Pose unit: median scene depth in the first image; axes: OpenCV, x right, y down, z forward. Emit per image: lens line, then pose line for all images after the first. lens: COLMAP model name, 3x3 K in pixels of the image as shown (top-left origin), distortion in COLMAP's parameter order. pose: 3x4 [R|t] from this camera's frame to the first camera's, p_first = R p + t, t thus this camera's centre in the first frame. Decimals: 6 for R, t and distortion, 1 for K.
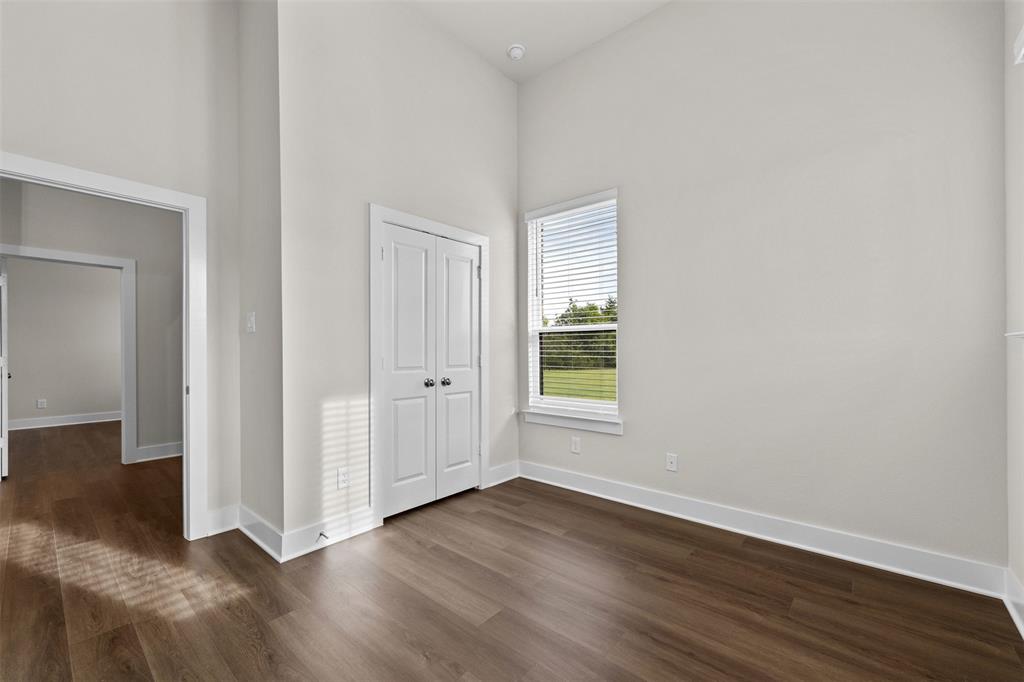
lens RADIAL K [[414.0, 0, 518.8], [0, 414.0, 347.8], [0, 0, 1]] dist [0.001176, 0.000233]
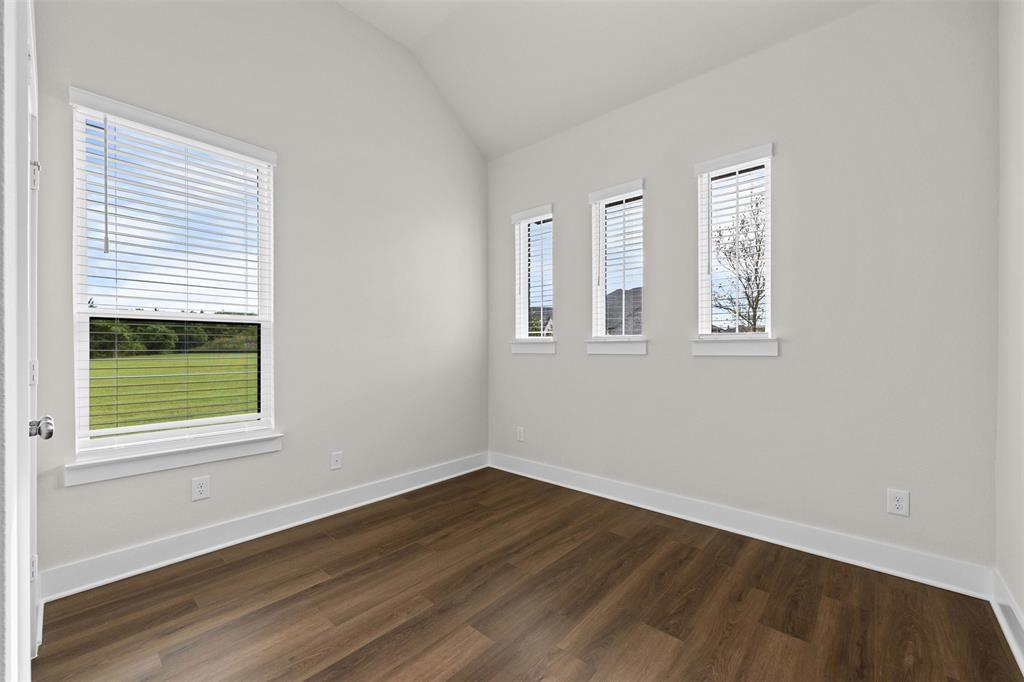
lens RADIAL K [[390.9, 0, 515.2], [0, 390.9, 347.4], [0, 0, 1]] dist [0.000021, -0.000155]
pose [[0.044789, 0.009437, 0.998952, -0.713470], [-0.001062, 0.999955, -0.009398, 0.013275], [-0.998996, -0.000640, 0.044797, 0.666317]]
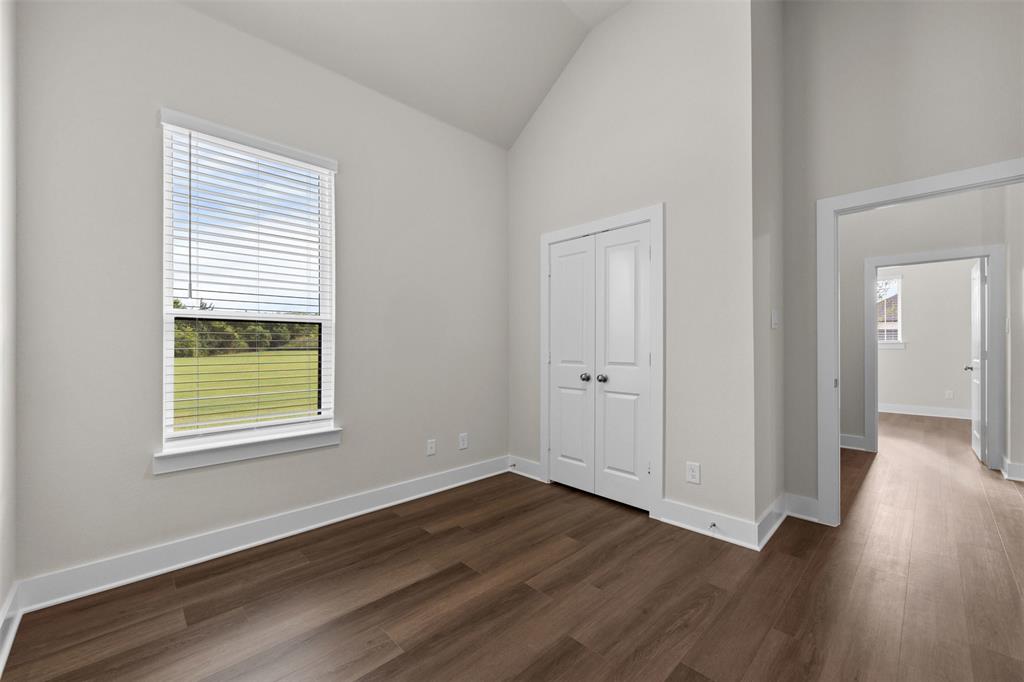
lens RADIAL K [[414.0, 0, 515.2], [0, 414.0, 341.0], [0, 0, 1]] dist [0.001176, 0.000233]
pose [[0.094348, 0.019078, 0.995357, -0.797822], [-0.000675, 0.999817, -0.019099, 0.013789], [-0.995539, 0.001130, 0.094343, 0.738272]]
